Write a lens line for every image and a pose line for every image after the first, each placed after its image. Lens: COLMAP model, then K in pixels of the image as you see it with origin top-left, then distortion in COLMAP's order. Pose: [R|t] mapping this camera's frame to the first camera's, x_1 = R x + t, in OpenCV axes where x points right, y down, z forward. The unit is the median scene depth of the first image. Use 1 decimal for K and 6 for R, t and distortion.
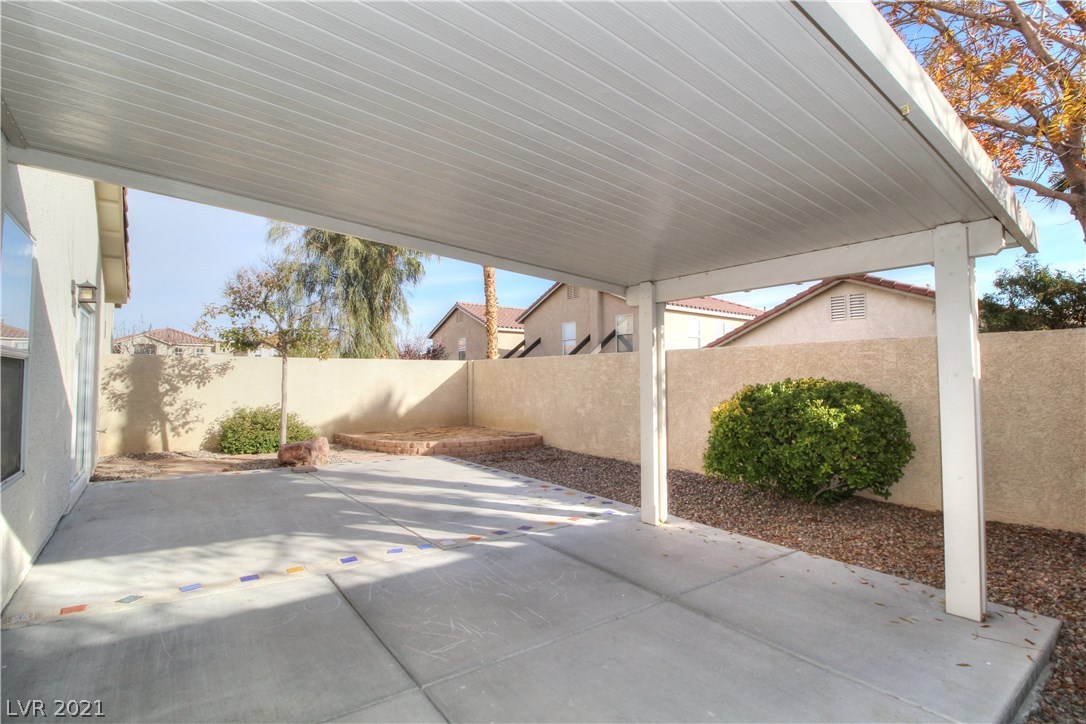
lens RADIAL K [[505.1, 0, 552.5], [0, 505.1, 351.5], [0, 0, 1]] dist [0.003292, -0.013837]
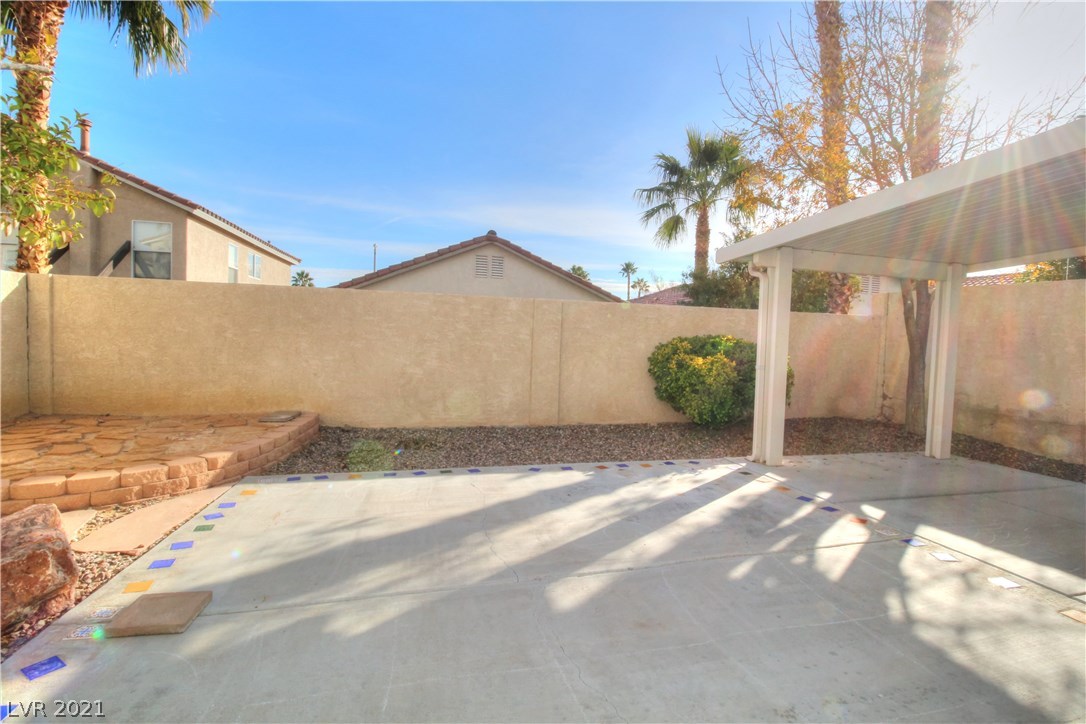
lens RADIAL K [[505.1, 0, 552.5], [0, 505.1, 351.5], [0, 0, 1]] dist [0.003292, -0.013837]
pose [[0.395350, -0.022417, 0.918257, -0.581899], [-0.080259, 0.995035, 0.058846, 0.034586], [-0.915017, -0.096963, 0.391589, 0.583503]]
